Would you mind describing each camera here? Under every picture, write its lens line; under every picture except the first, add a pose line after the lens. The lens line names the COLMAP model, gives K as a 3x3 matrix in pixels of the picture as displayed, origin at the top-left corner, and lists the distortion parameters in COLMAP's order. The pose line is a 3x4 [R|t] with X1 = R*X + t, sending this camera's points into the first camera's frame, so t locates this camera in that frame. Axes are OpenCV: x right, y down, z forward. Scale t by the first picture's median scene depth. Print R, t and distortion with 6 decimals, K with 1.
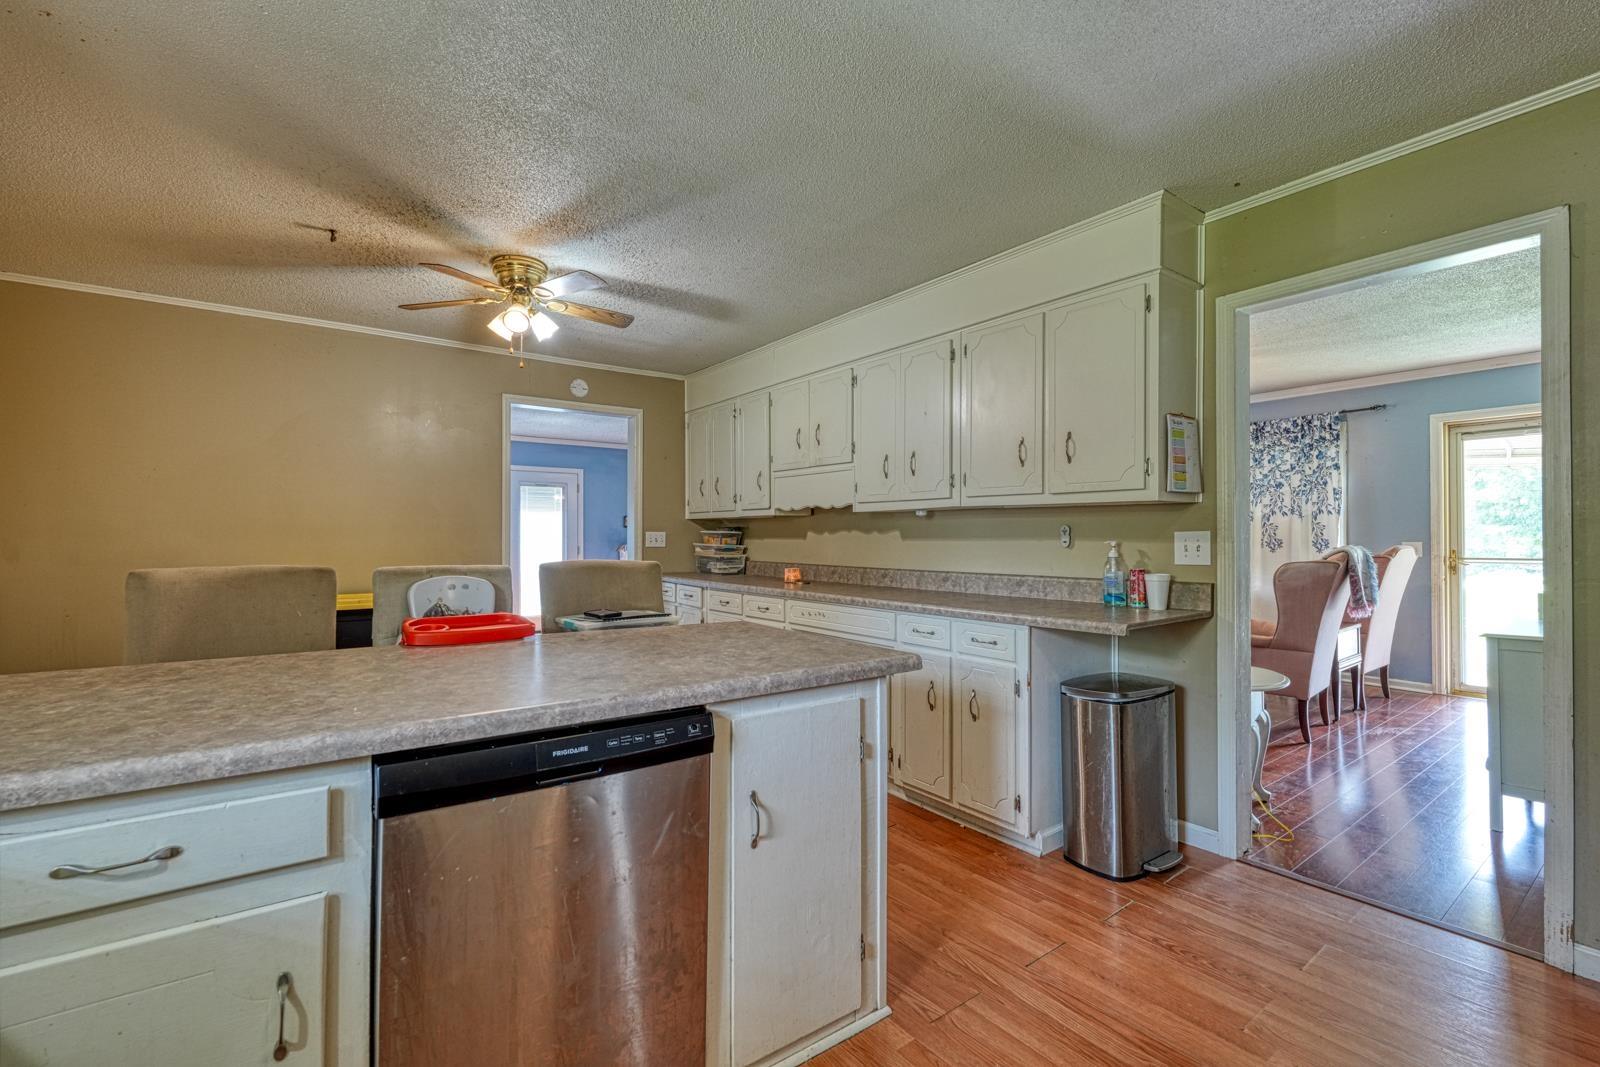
lens RADIAL K [[706.9, 0, 799.5], [0, 706.9, 532.0], [0, 0, 1]] dist [-0.003017, 0.001522]
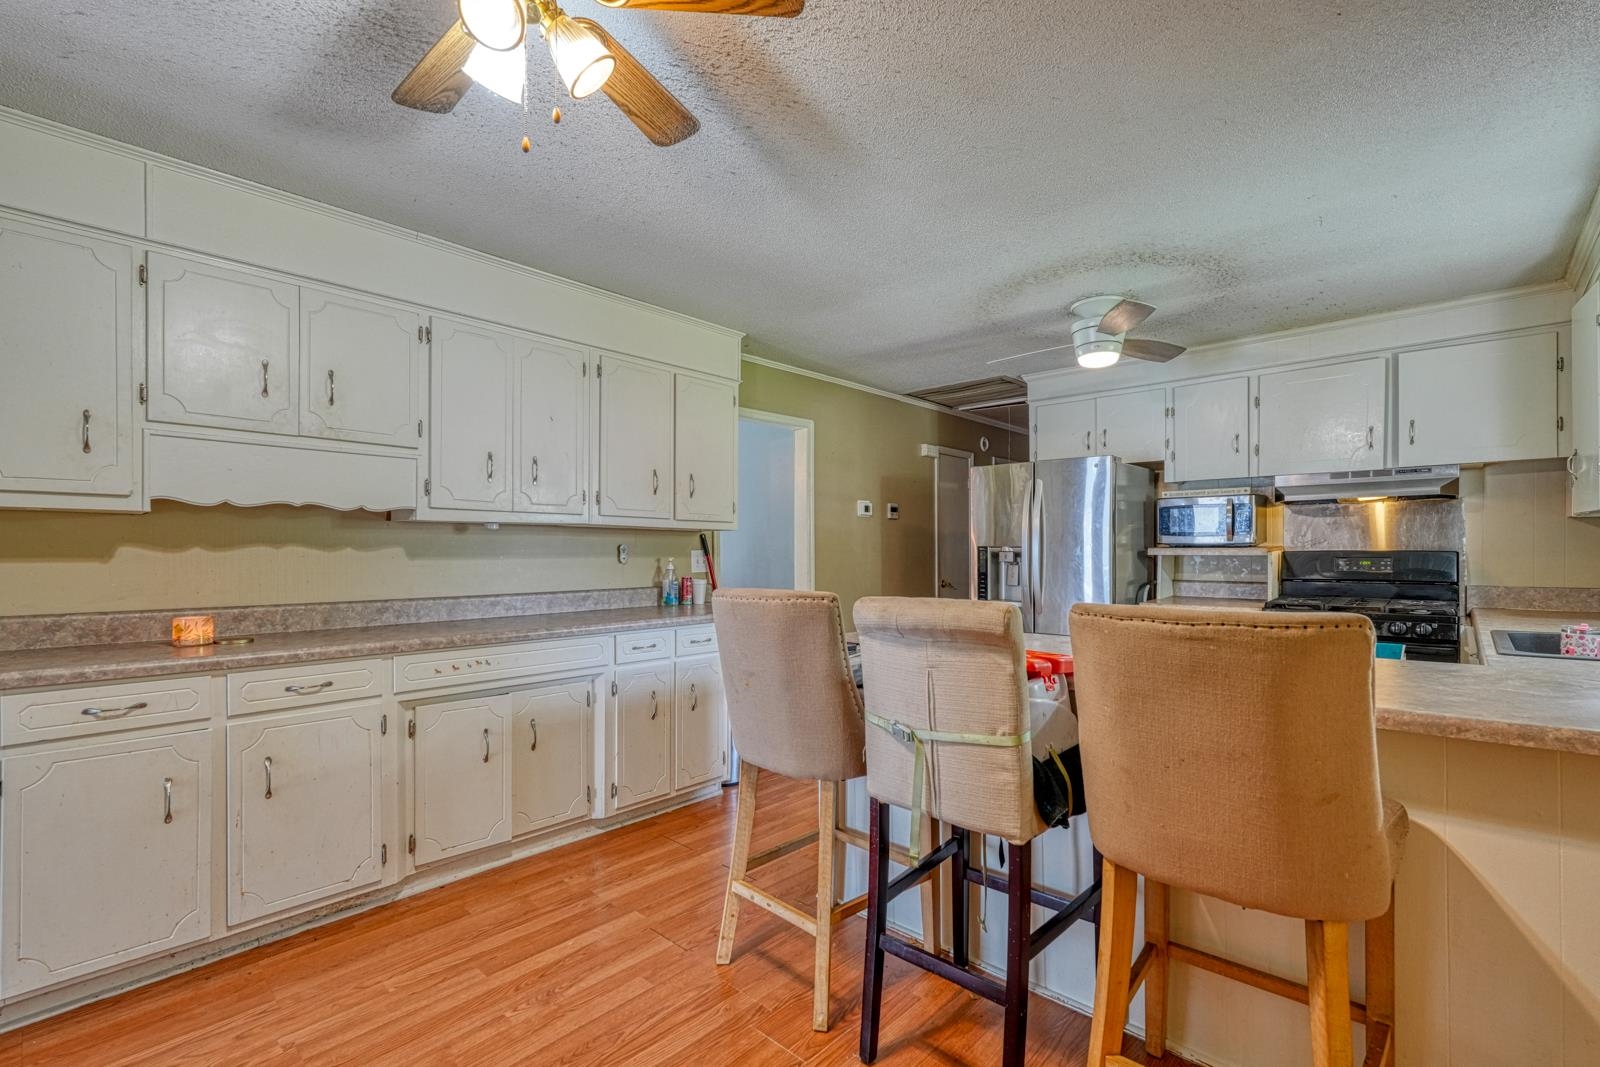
lens RADIAL K [[706.9, 0, 768.2], [0, 706.9, 555.4], [0, 0, 1]] dist [-0.003017, 0.001522]
pose [[-0.163618, -0.004511, 0.986513, -0.674380], [-0.005531, 0.999978, 0.003655, 0.002612], [-0.986508, -0.004858, -0.163639, 0.771496]]
